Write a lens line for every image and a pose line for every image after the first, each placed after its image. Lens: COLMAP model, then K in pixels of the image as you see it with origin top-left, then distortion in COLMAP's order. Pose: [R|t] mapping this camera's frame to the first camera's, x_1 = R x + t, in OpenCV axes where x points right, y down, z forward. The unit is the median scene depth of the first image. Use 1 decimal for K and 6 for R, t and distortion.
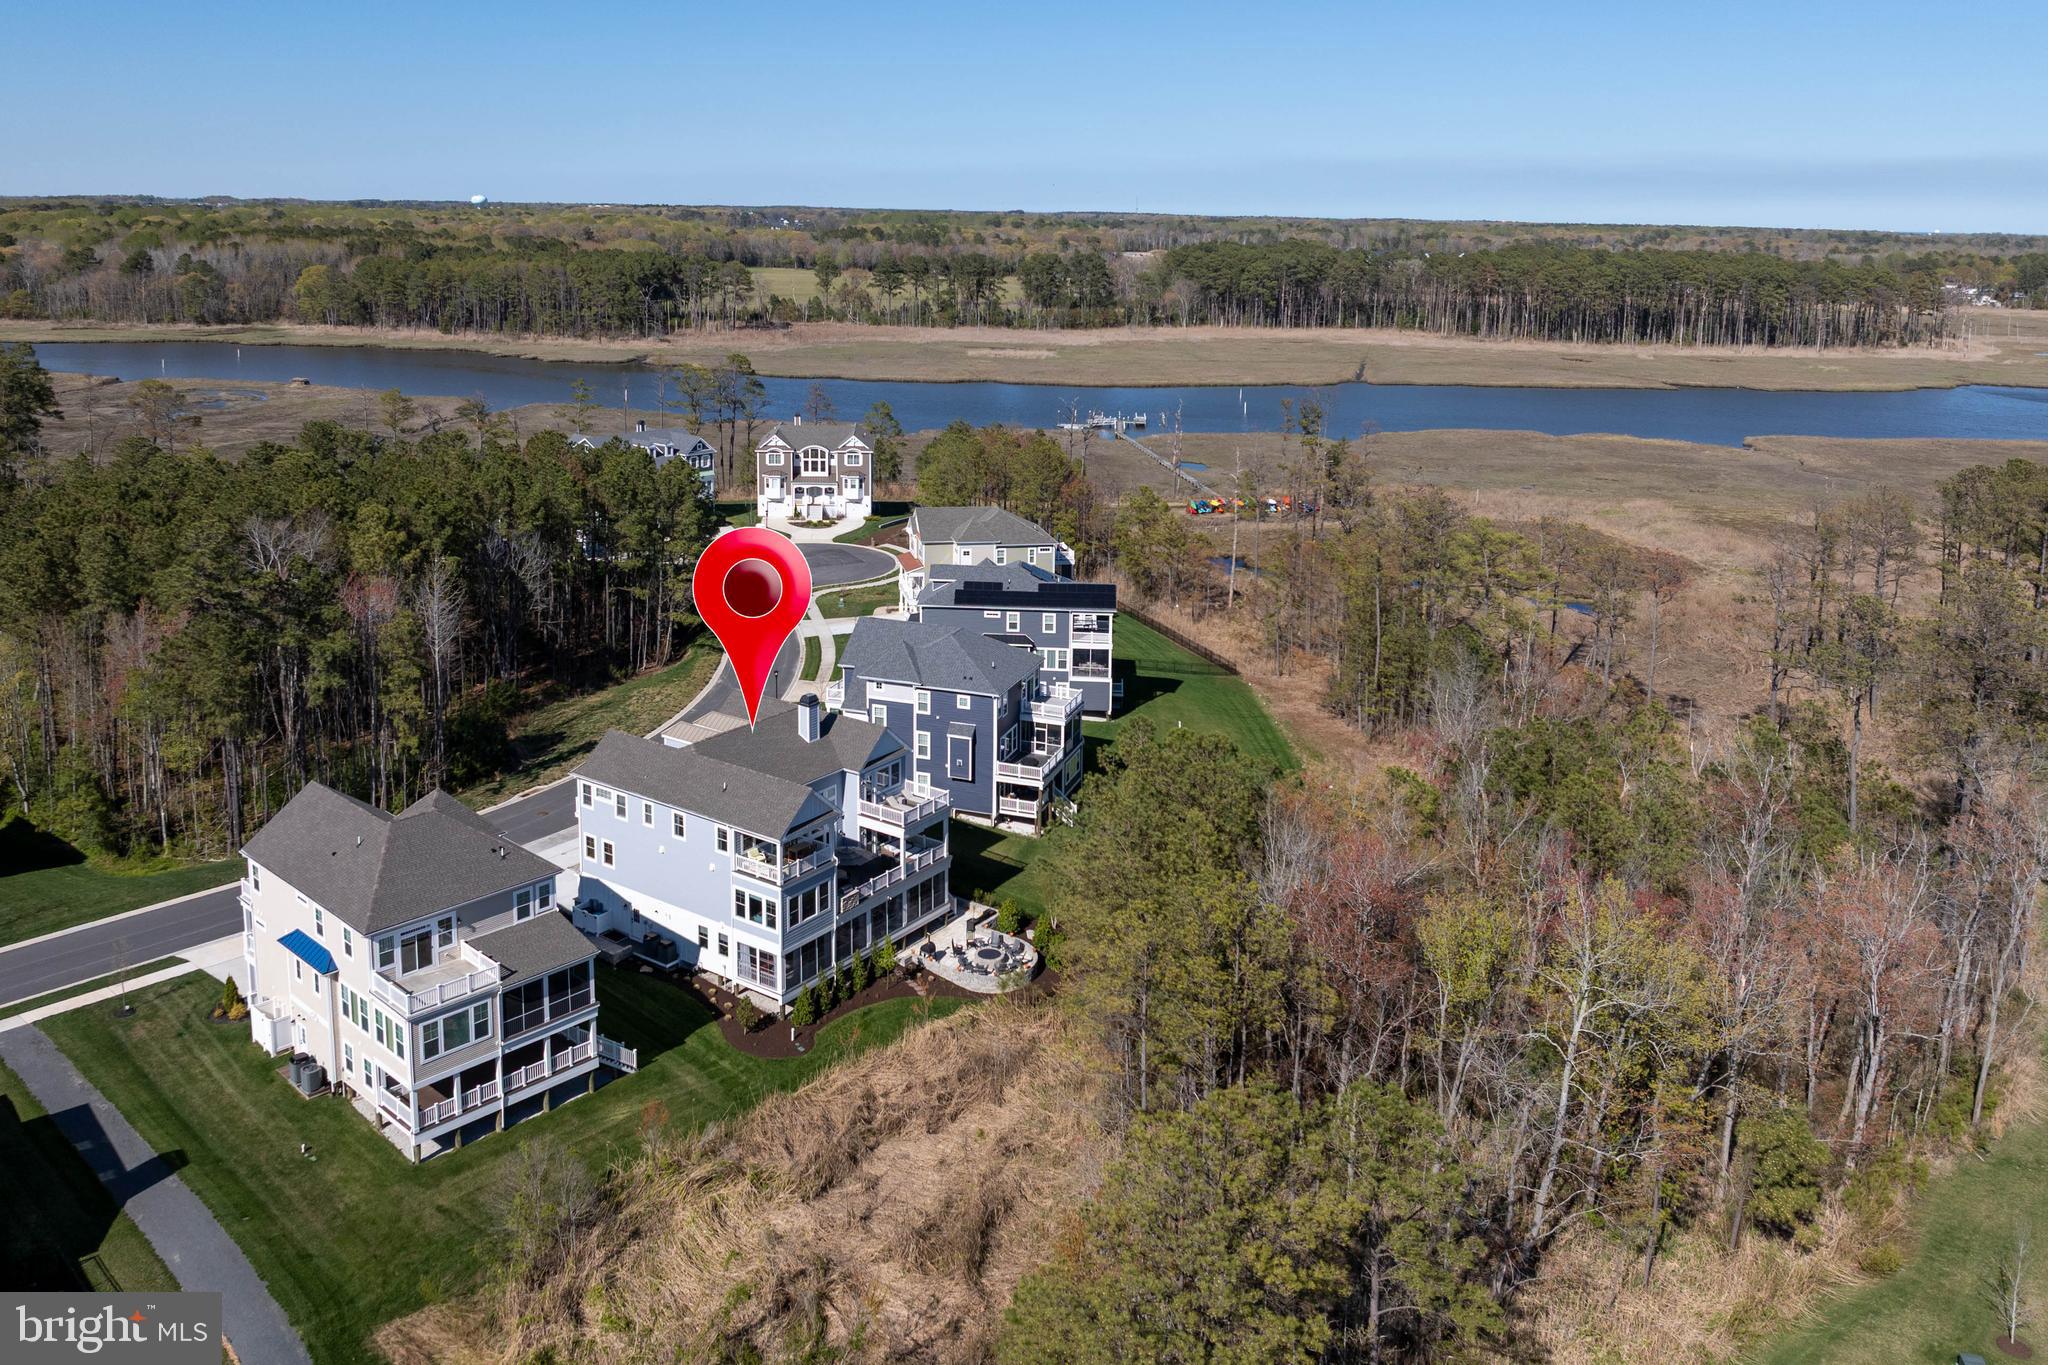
lens RADIAL K [[1538.5, 0, 1024.0], [0, 1538.5, 682.5], [0, 0, 1]] dist [-0.005296, -0.000833]
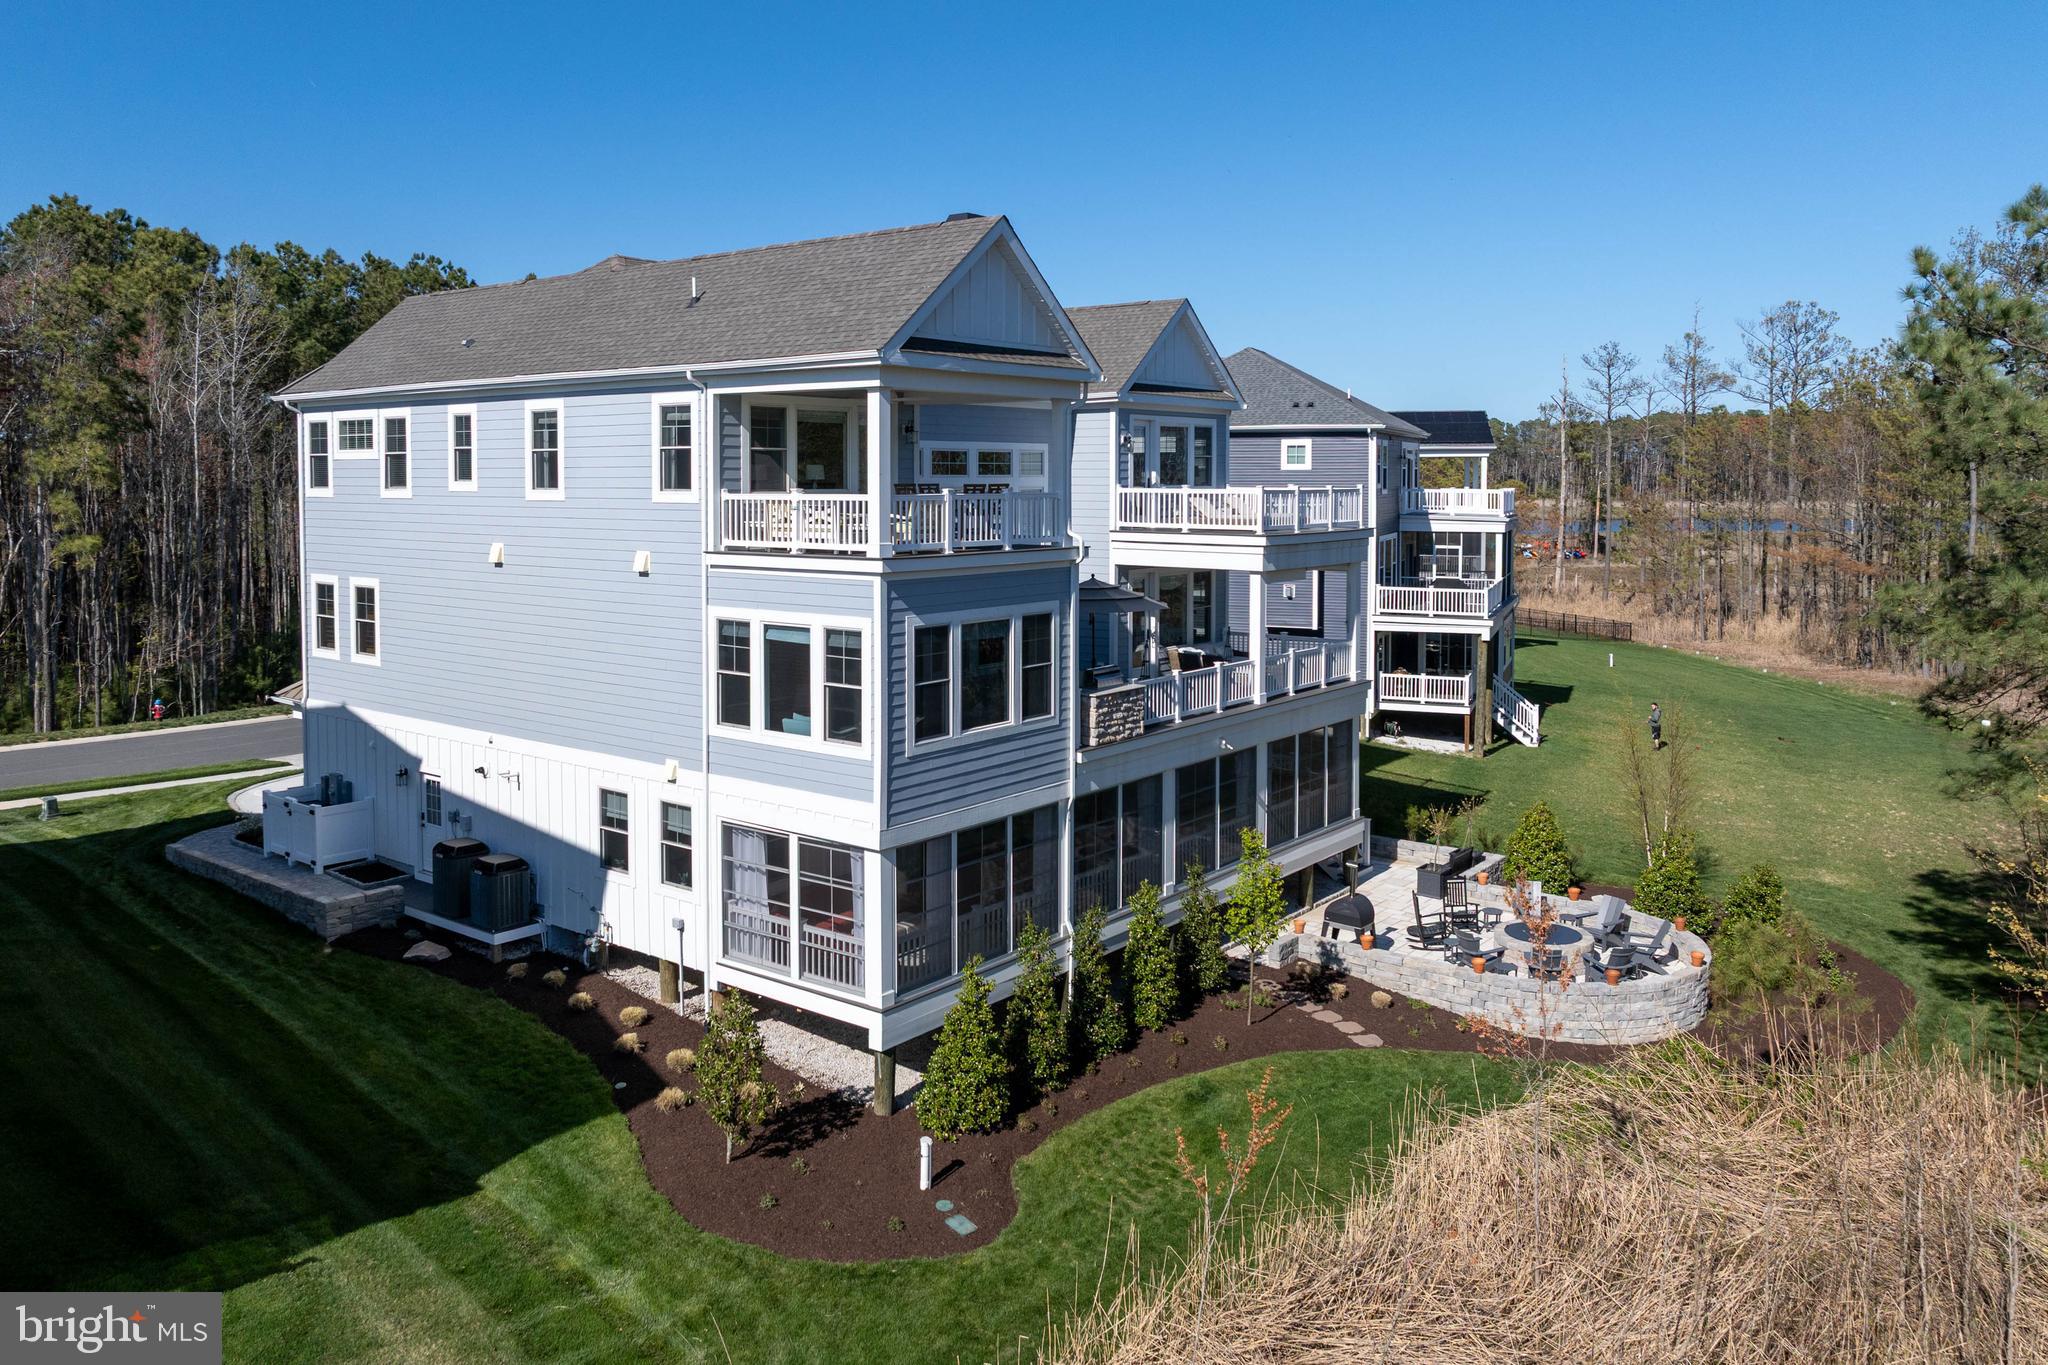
lens RADIAL K [[1538.5, 0, 1024.0], [0, 1538.5, 682.5], [0, 0, 1]] dist [-0.005296, -0.000833]
pose [[0.997448, -0.014979, -0.069804, -0.111458], [0.004796, 0.989591, -0.143829, 0.180041], [0.071232, 0.143127, 0.987138, 0.716854]]
